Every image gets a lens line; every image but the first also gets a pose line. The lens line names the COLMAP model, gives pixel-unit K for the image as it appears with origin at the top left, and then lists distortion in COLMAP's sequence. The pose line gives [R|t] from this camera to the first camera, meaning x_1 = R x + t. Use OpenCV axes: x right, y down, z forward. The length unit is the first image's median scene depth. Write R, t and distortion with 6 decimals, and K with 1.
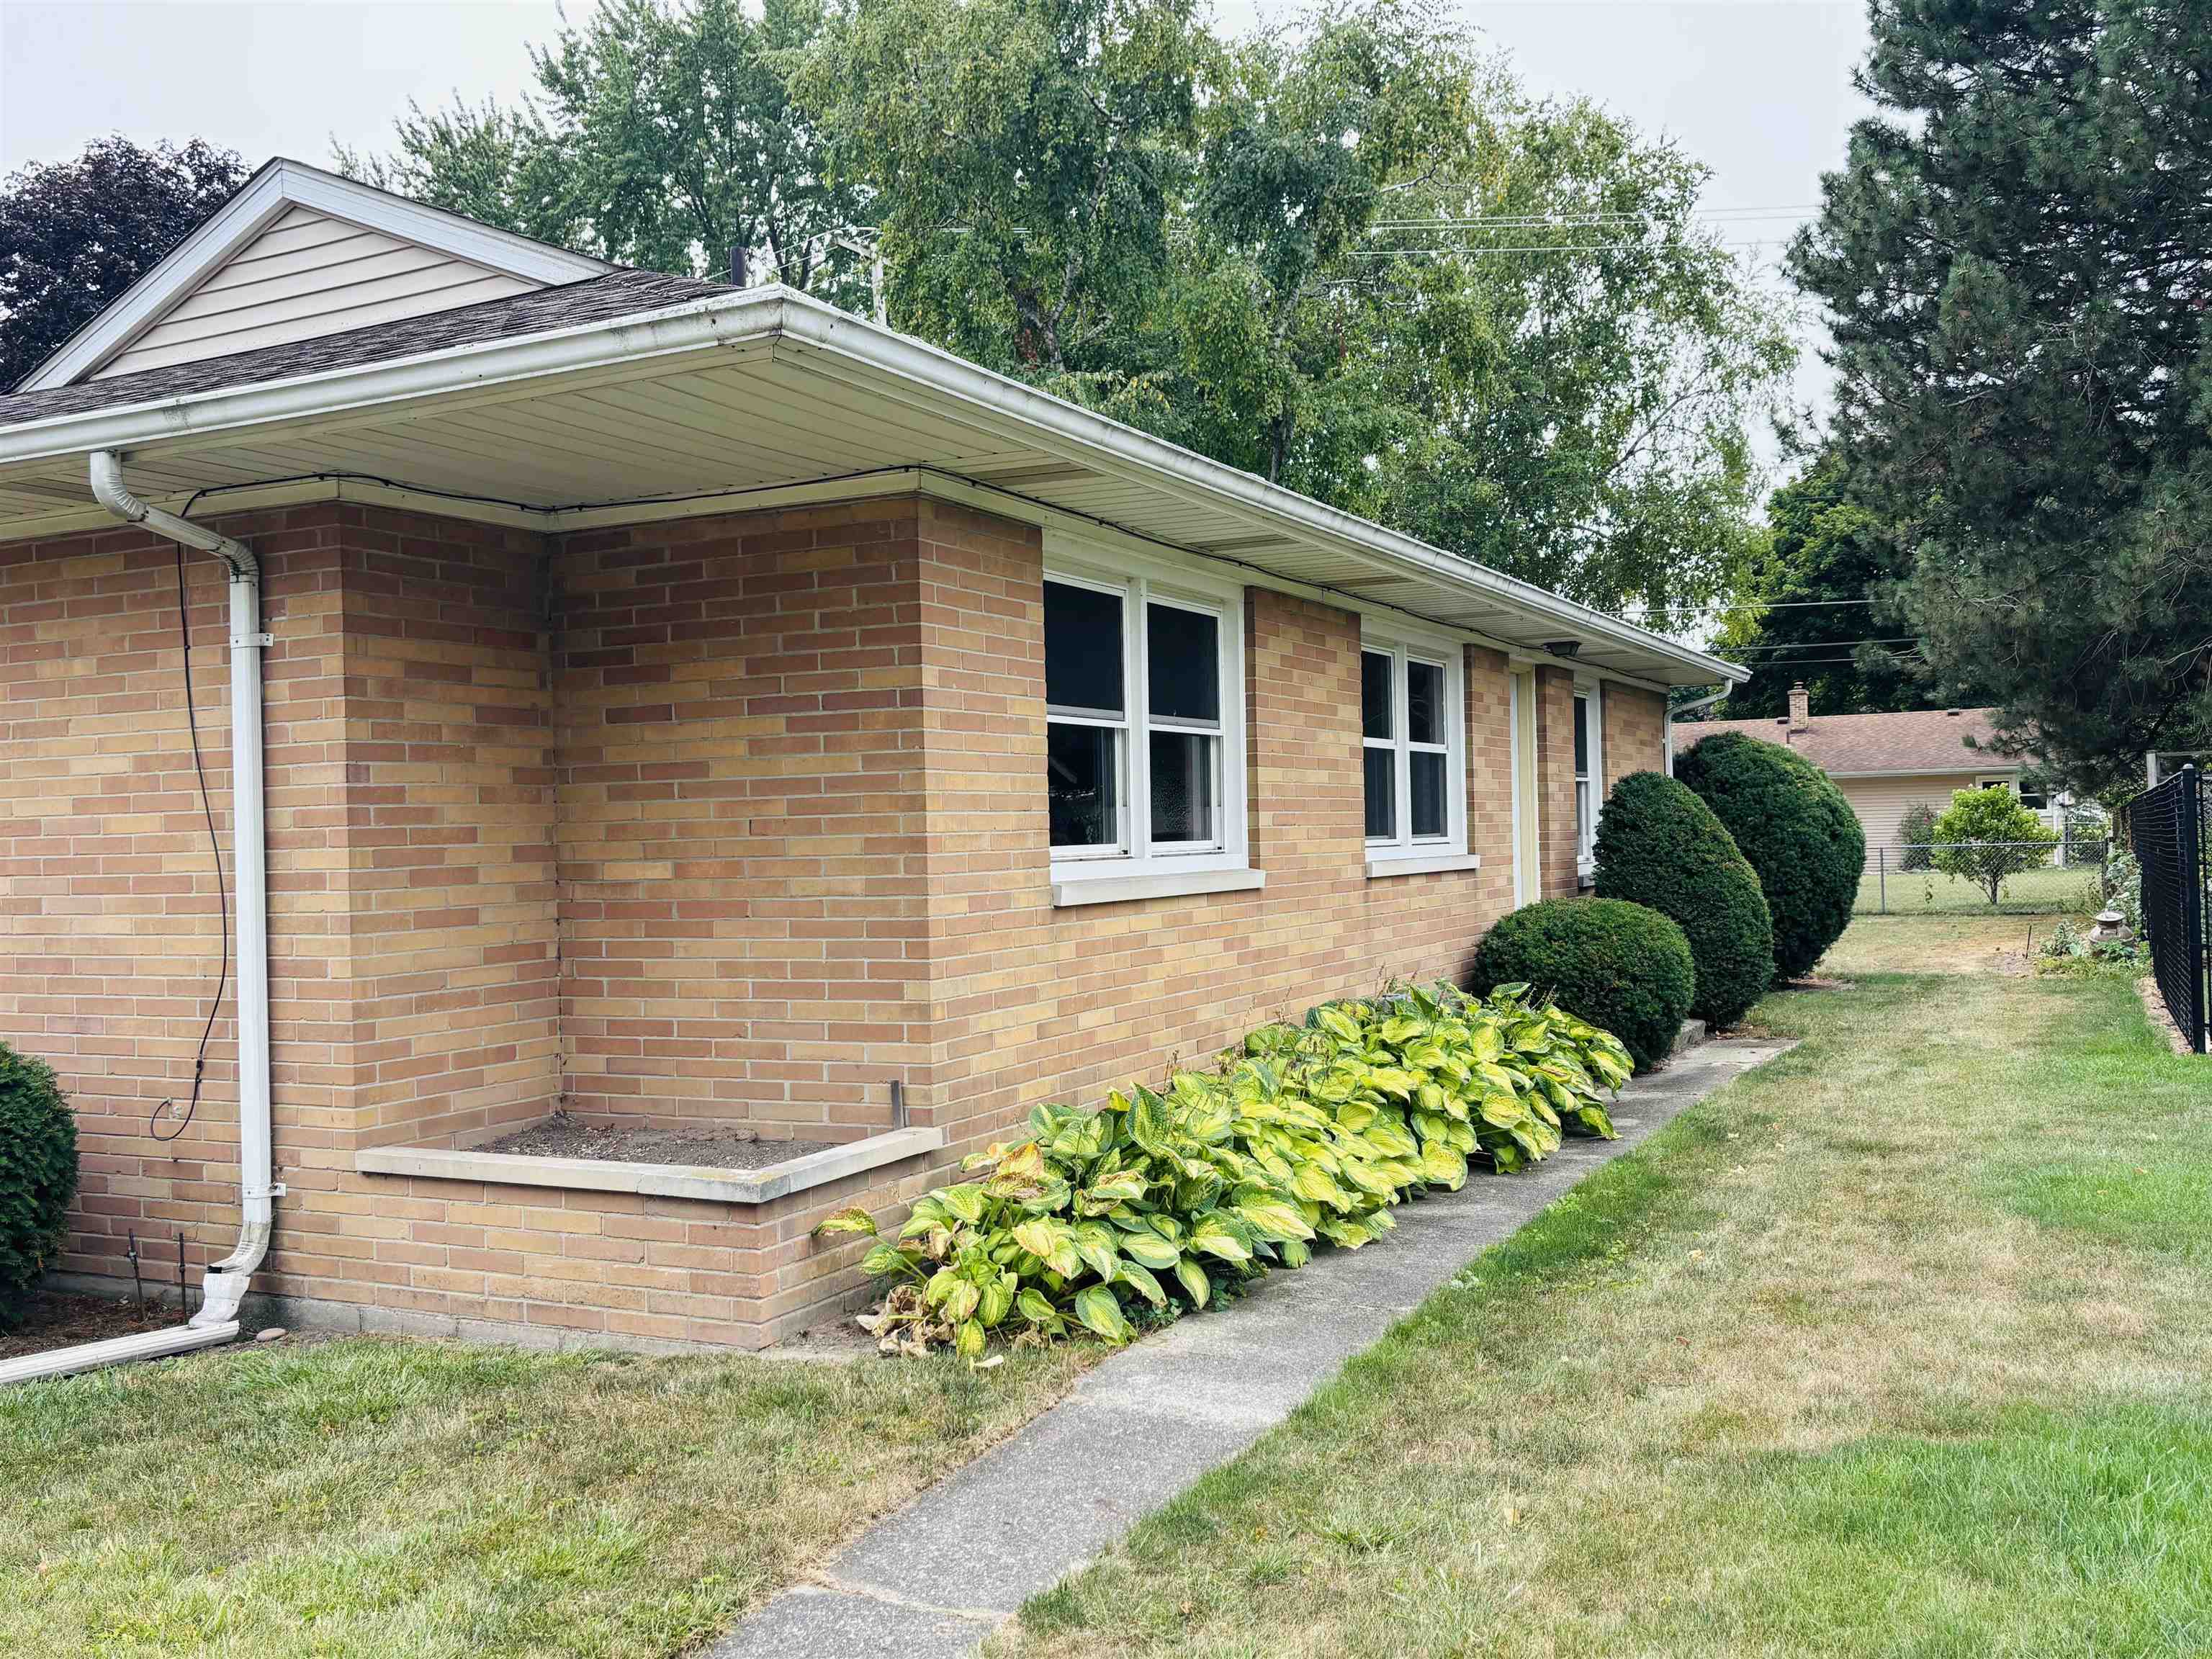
lens RADIAL K [[1986.1, 0, 1084.2], [0, 1986.1, 832.5], [0, 0, 1]] dist [0.041052, 0.031288]
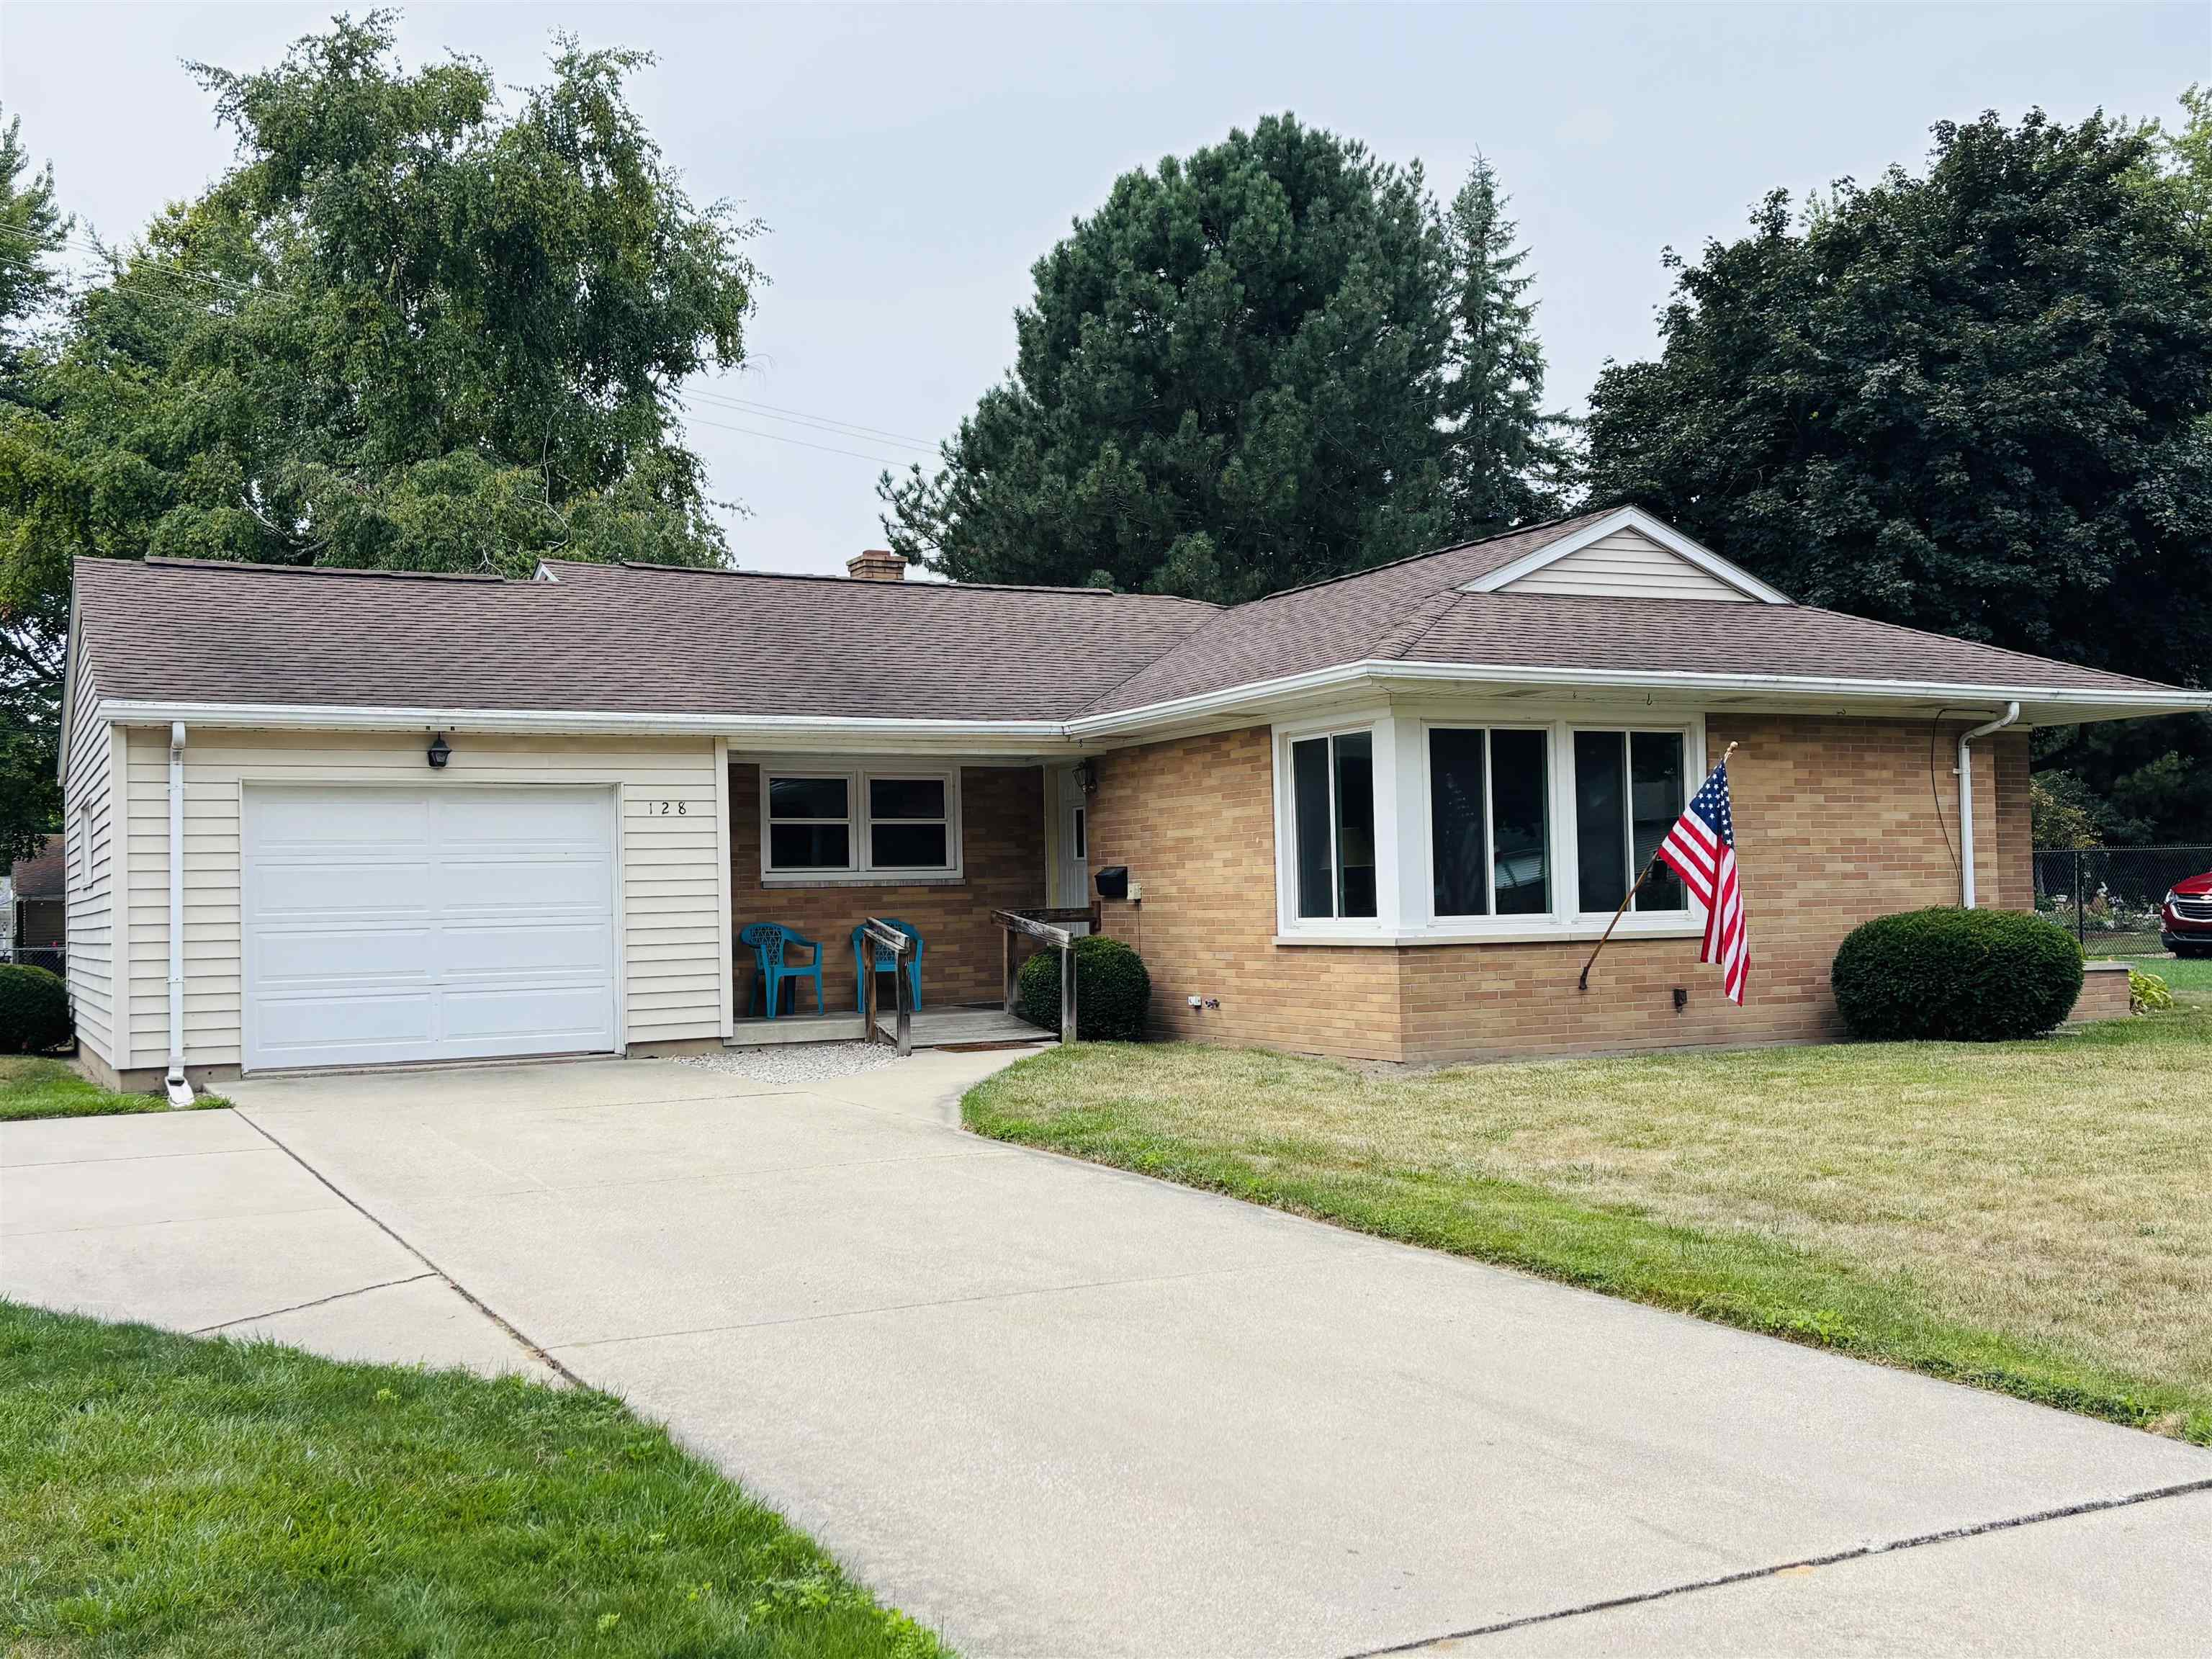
lens RADIAL K [[2220.4, 0, 1108.2], [0, 2220.4, 846.1], [0, 0, 1]] dist [0.038110, 0.000000]
pose [[0.556041, 0.034230, 0.830450, -3.203705], [0.008578, 0.998862, -0.046915, 0.118151], [-0.831111, 0.033210, 0.555114, 0.313468]]
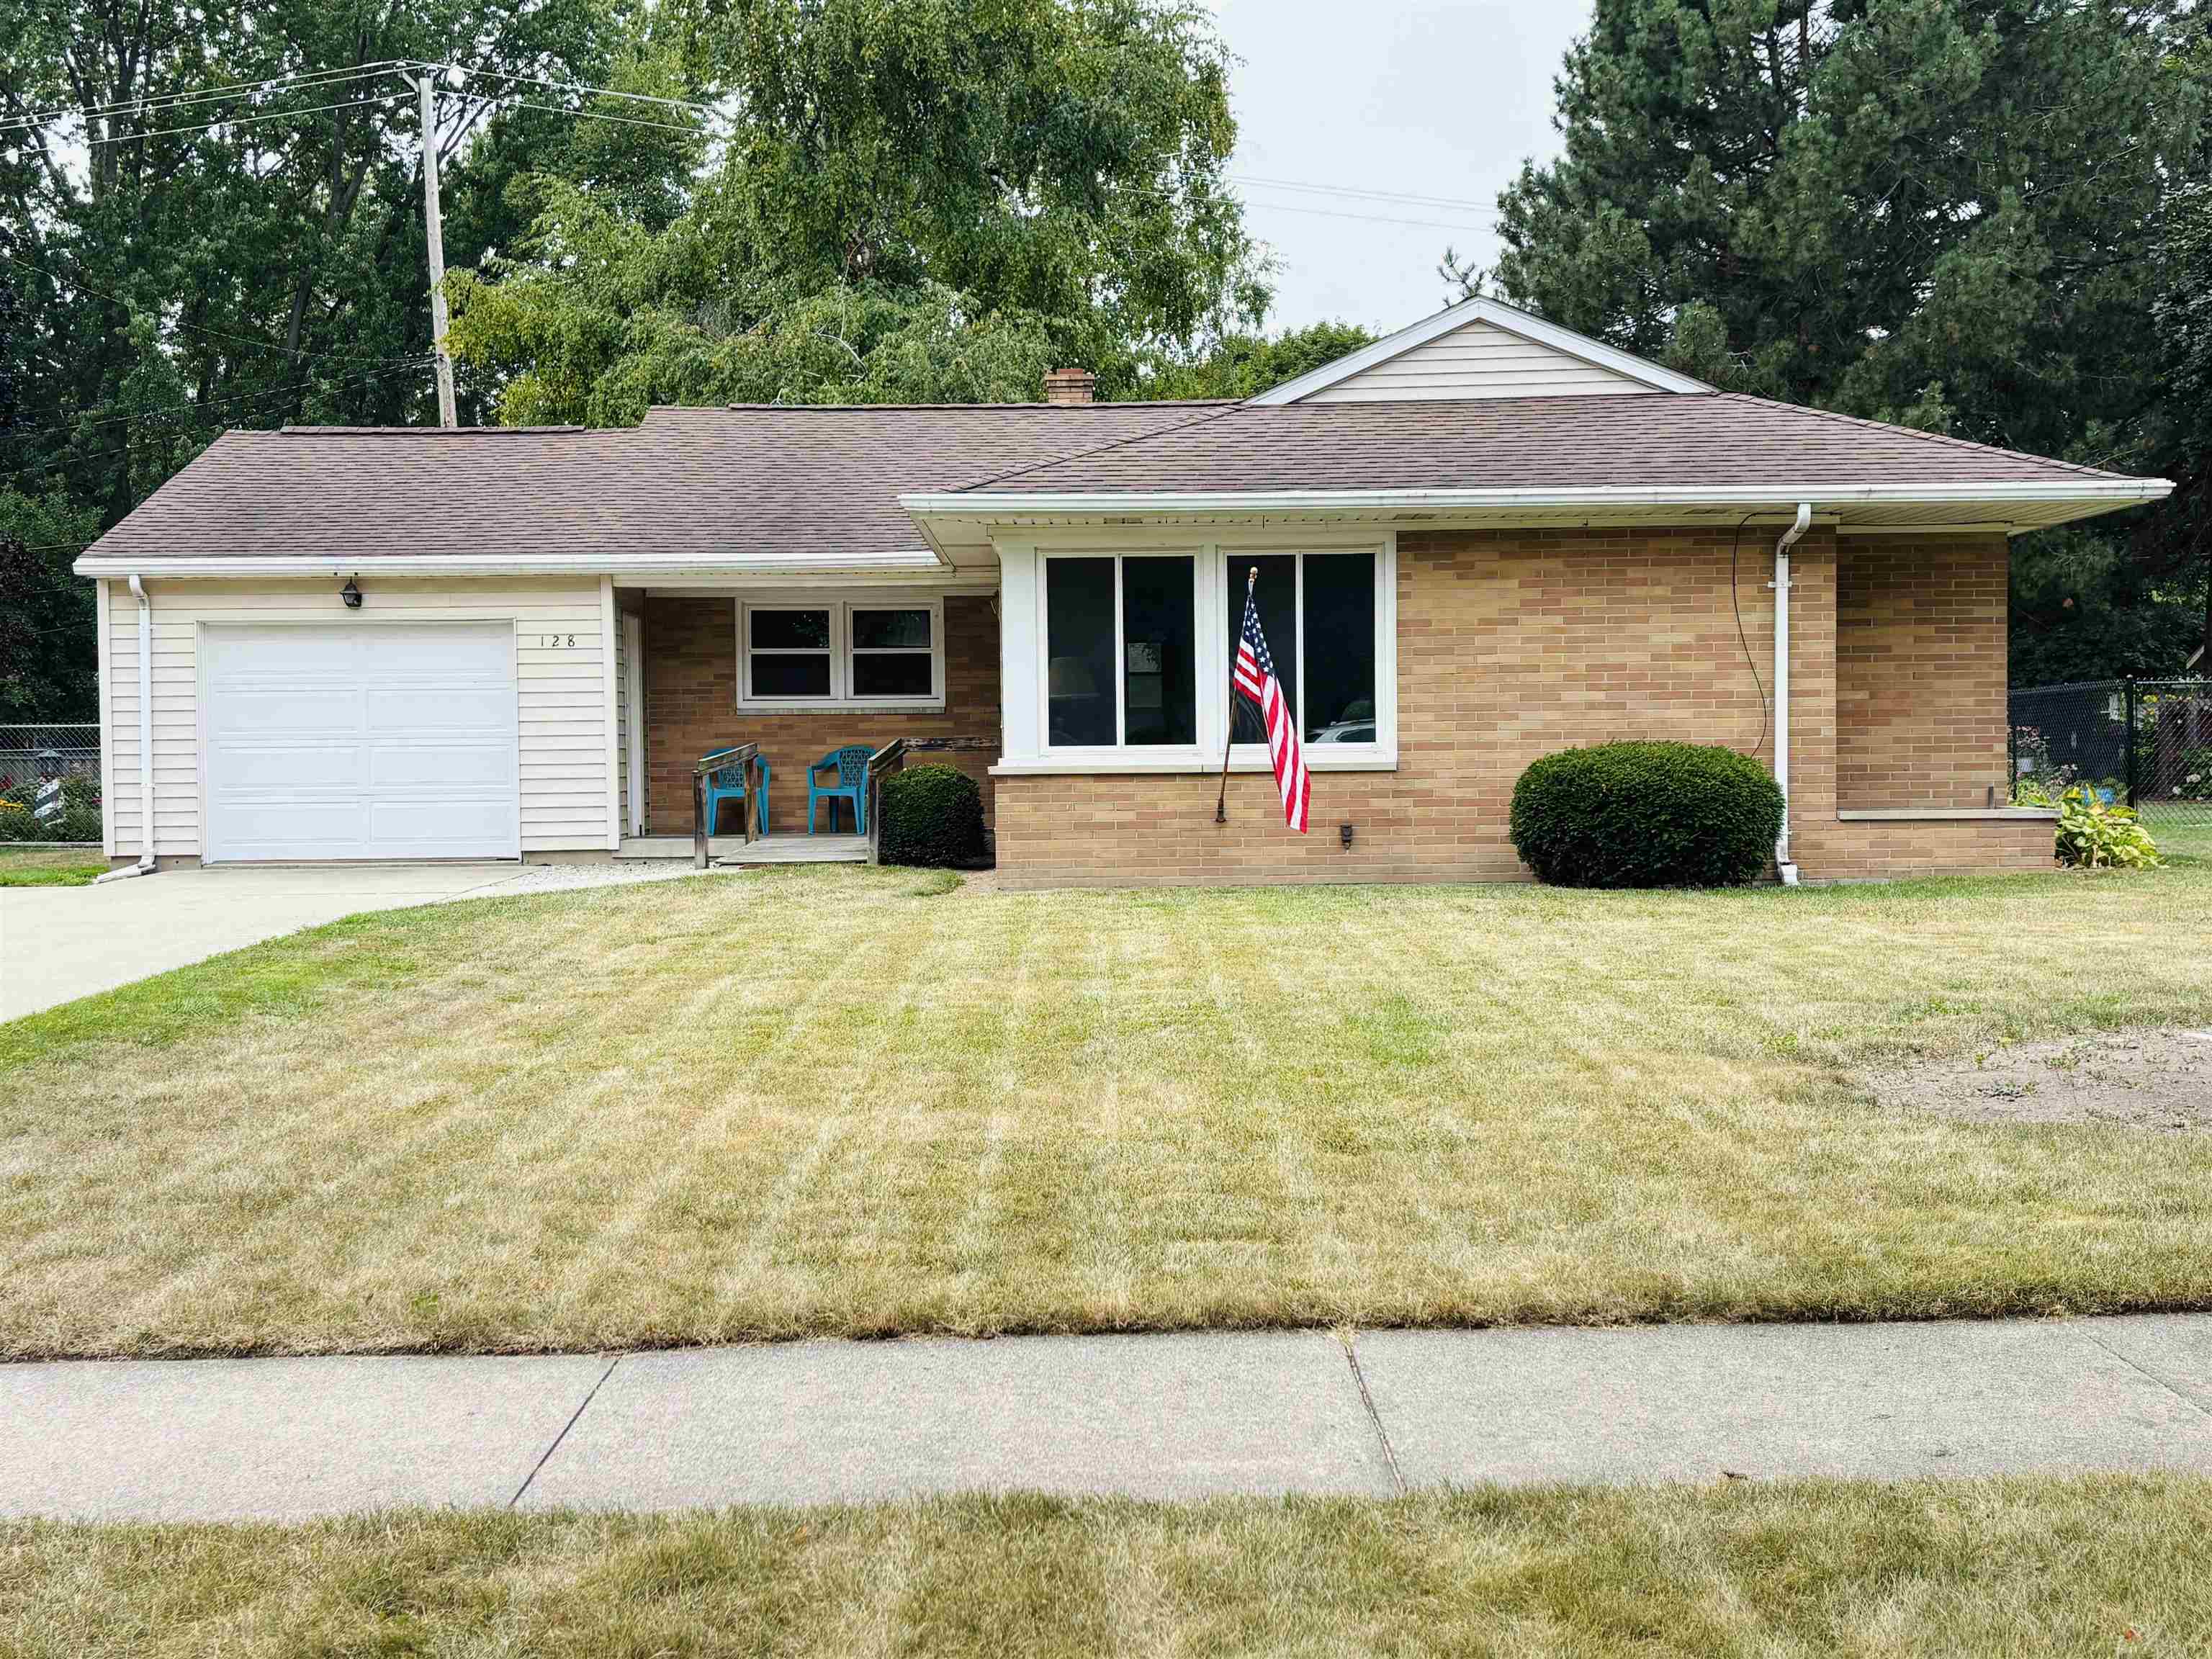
lens RADIAL K [[2616.3, 0, 1089.2], [0, 2616.3, 843.4], [0, 0, 1]] dist [0.079226, 0.000000]
pose [[0.880886, -0.000605, 0.473328, -2.338819], [-0.010414, 0.999732, 0.020660, 0.131282], [-0.473214, -0.023129, 0.880644, -1.143107]]
